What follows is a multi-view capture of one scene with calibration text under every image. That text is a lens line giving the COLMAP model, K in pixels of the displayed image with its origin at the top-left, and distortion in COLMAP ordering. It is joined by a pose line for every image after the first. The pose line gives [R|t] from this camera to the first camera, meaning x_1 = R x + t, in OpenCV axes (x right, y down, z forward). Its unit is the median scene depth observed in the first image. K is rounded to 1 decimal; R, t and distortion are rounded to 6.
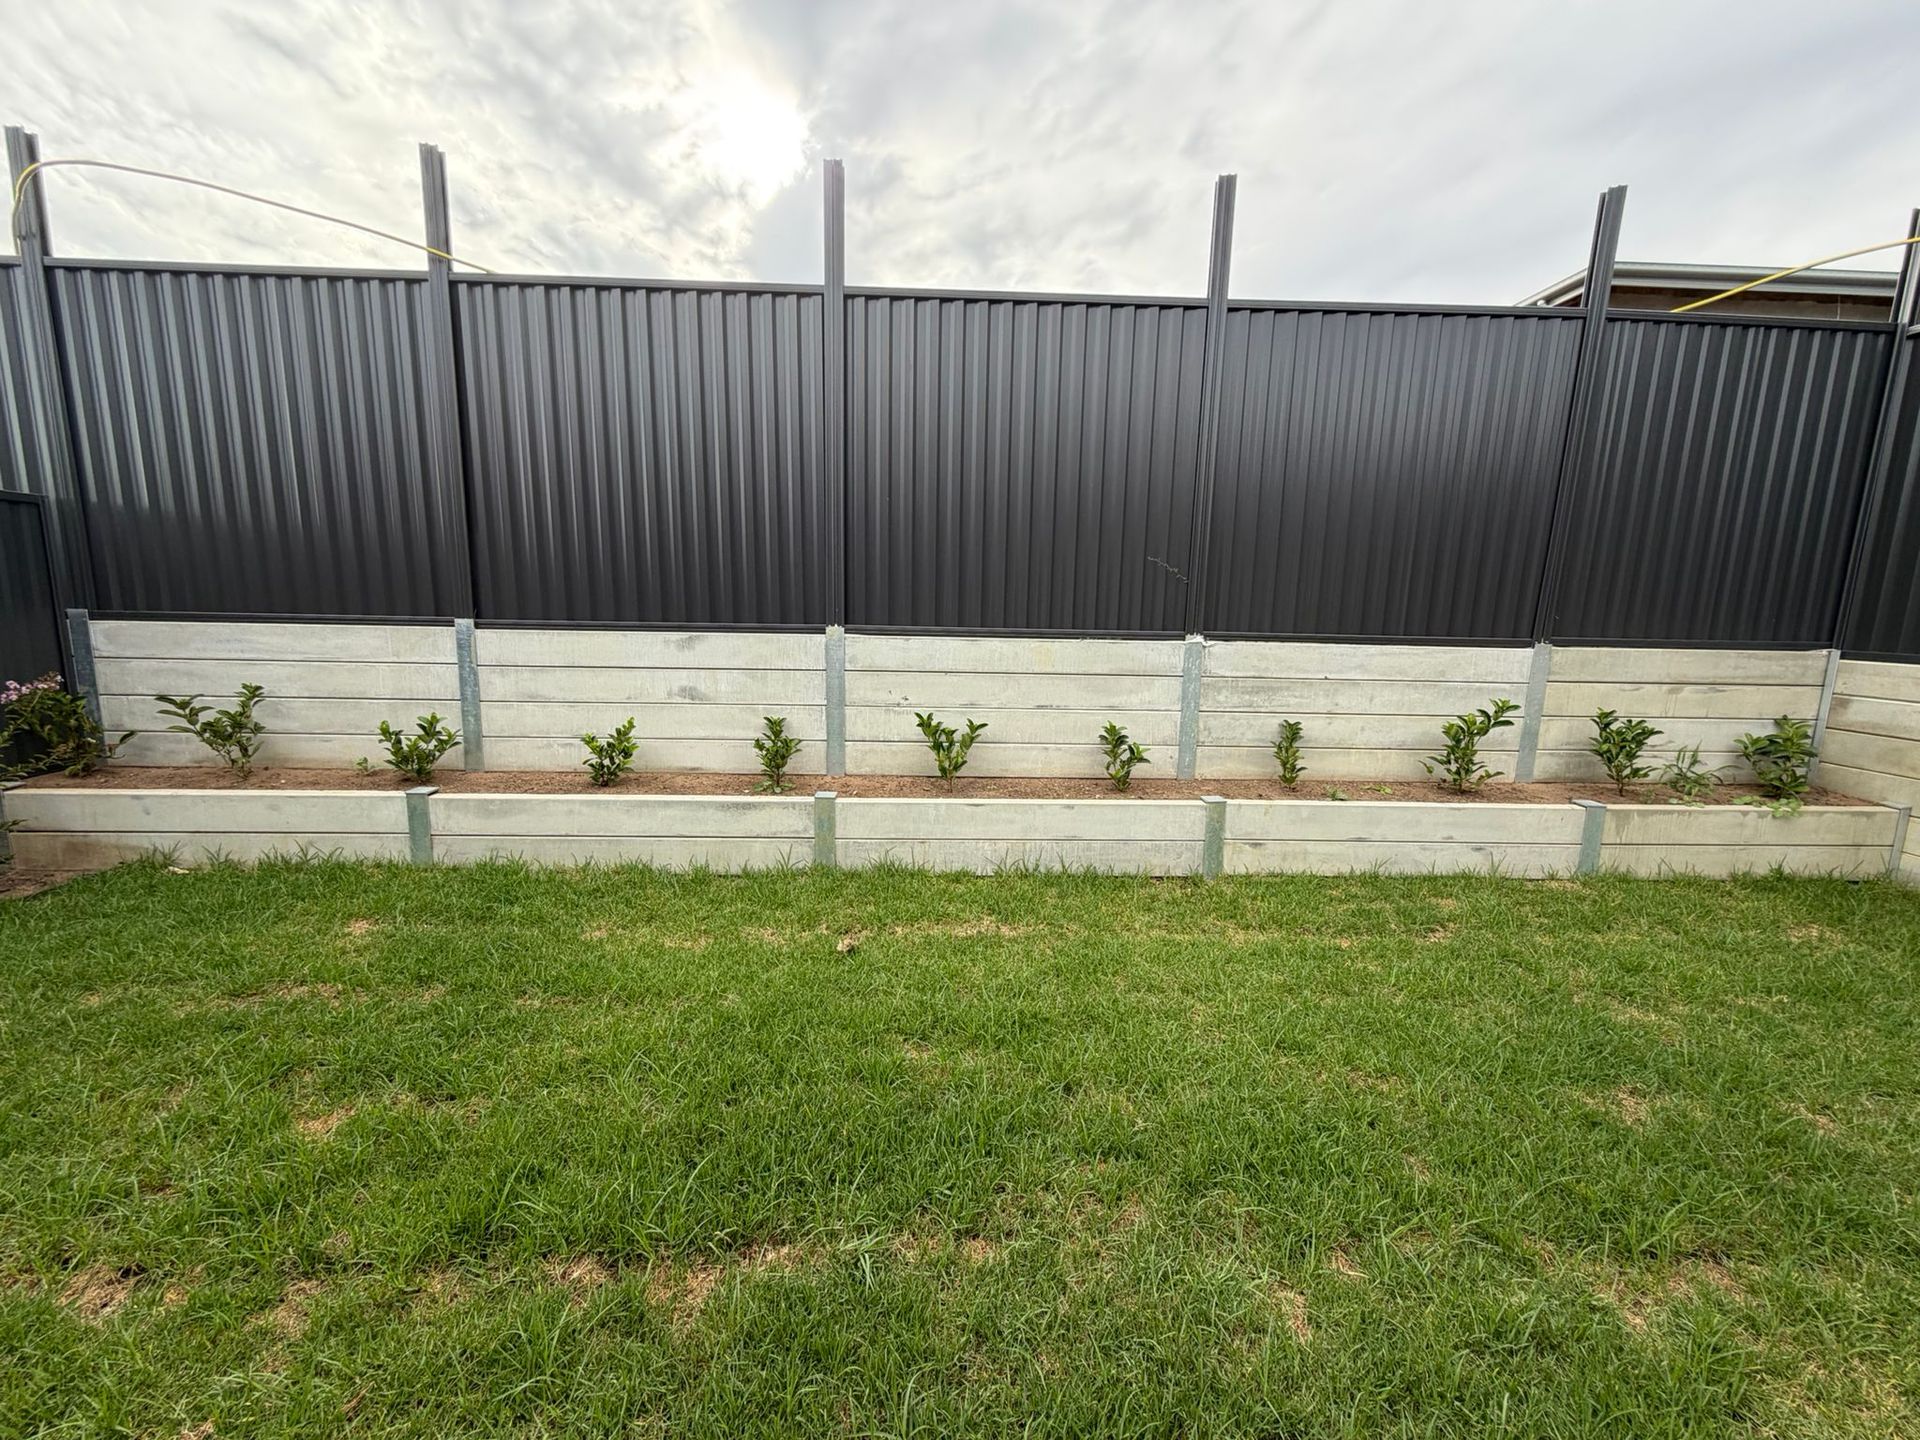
lens RADIAL K [[767.4, 0, 965.5], [0, 767.4, 721.4], [0, 0, 1]] dist [0.000689, -0.000325]
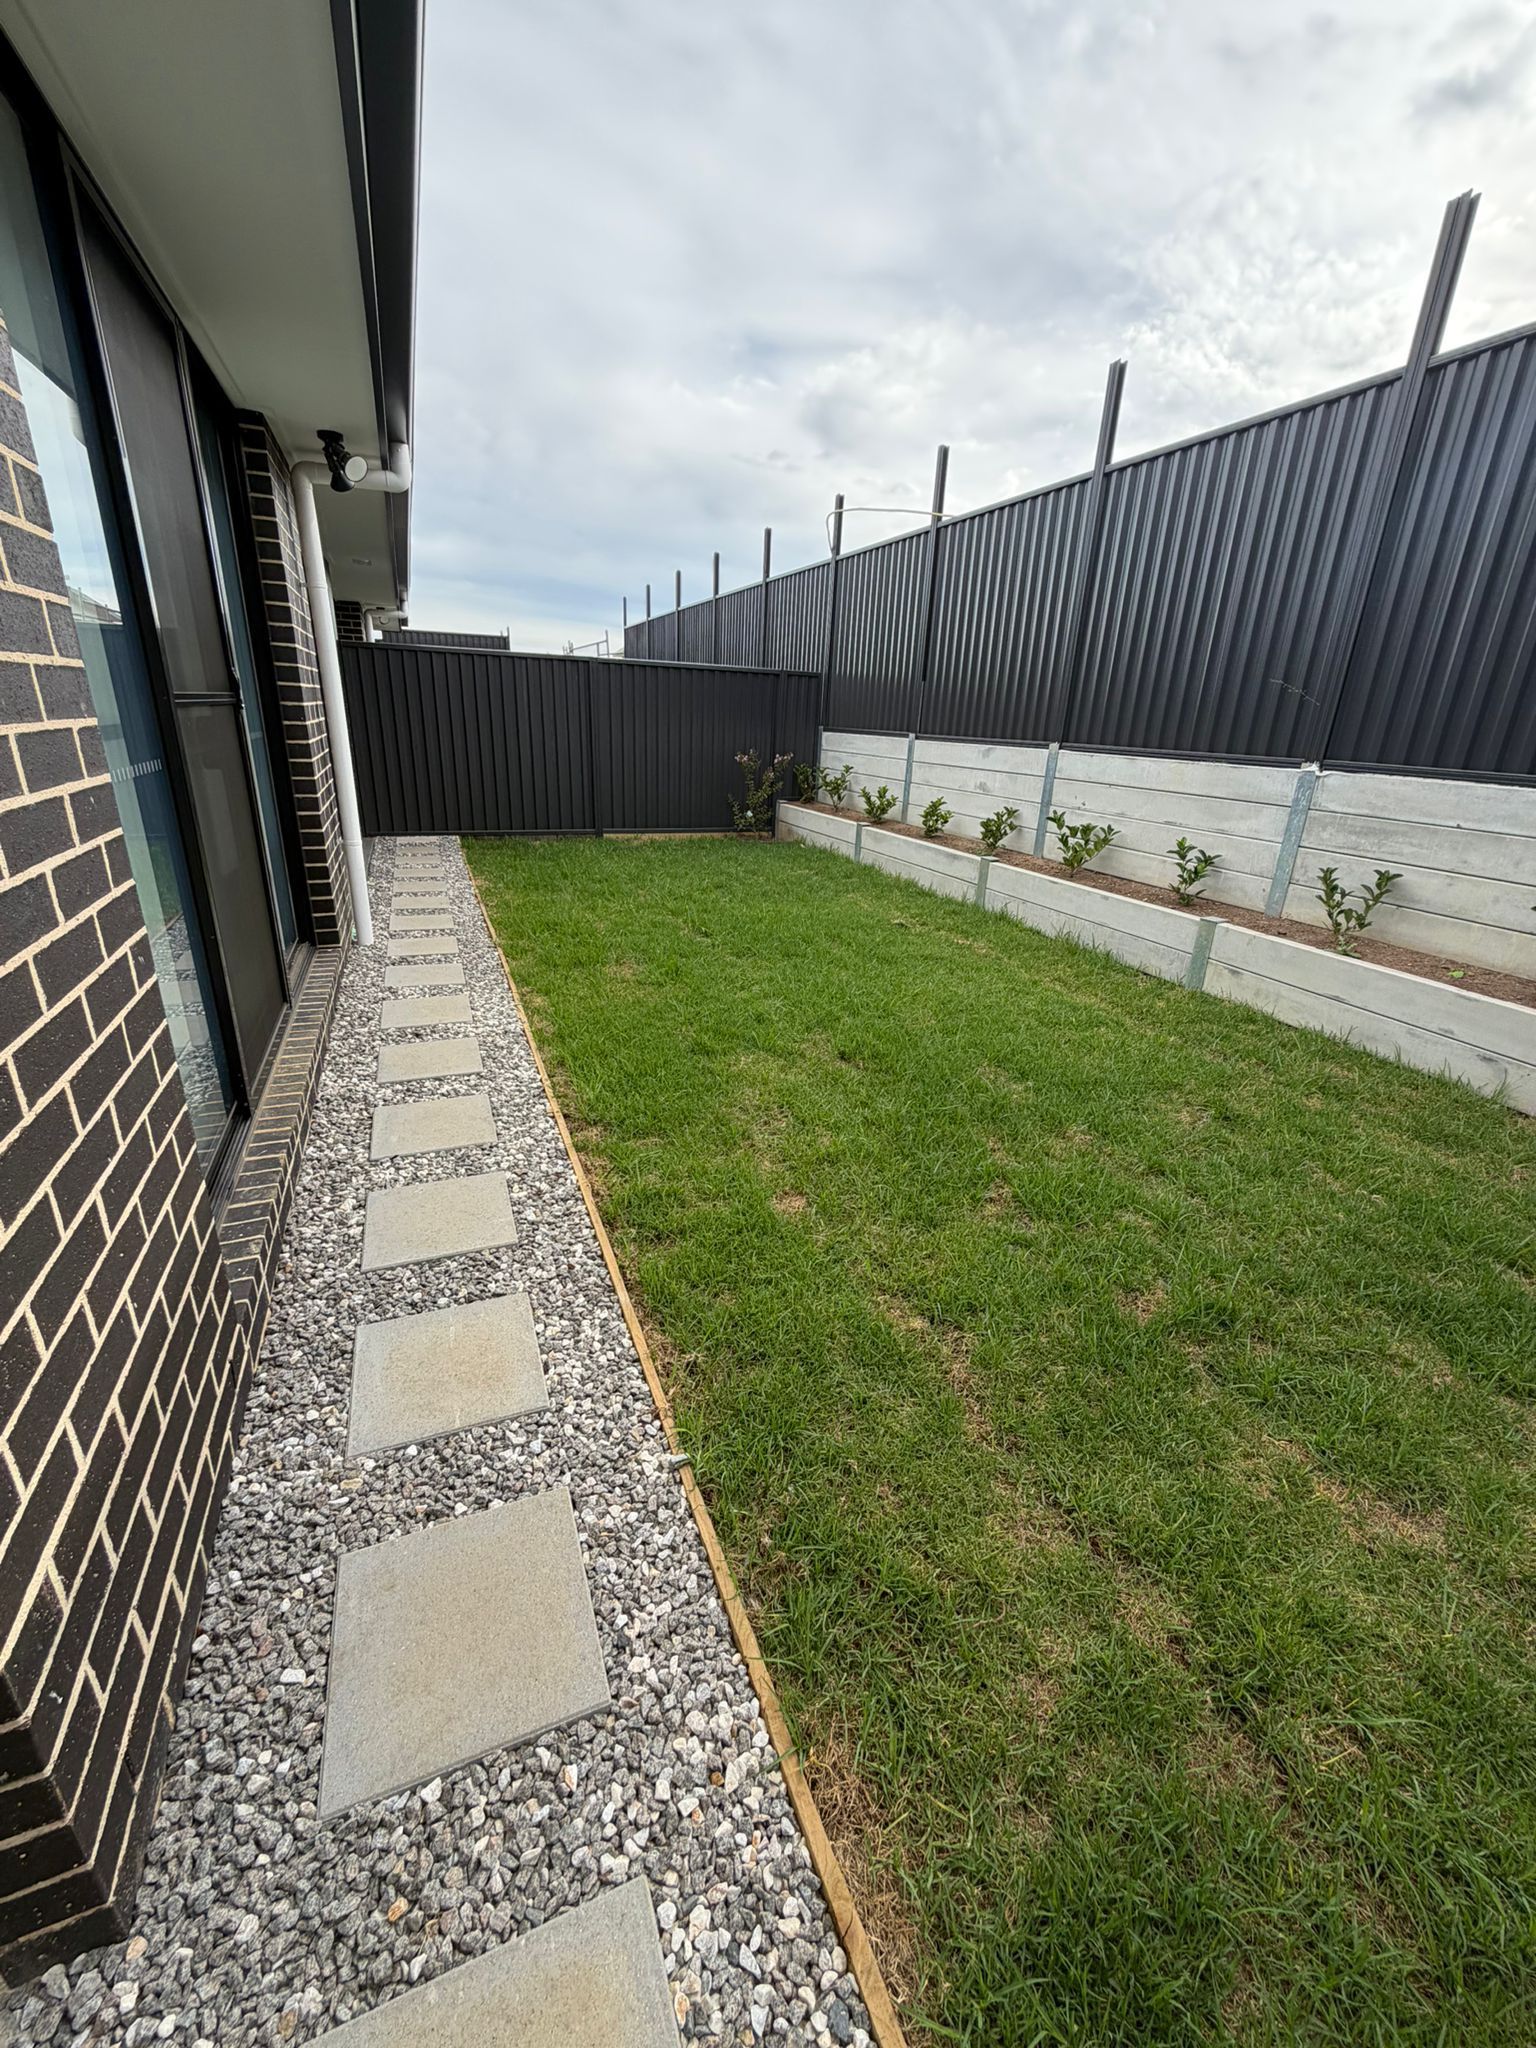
lens RADIAL K [[818.5, 0, 770.2], [0, 818.5, 1017.9], [0, 0, 1]] dist [0.000689, -0.000325]
pose [[0.345385, 0.320006, -0.882216, 1.067801], [-0.179338, 0.945249, 0.272659, 0.029337], [0.921166, 0.064043, 0.383864, 0.013104]]
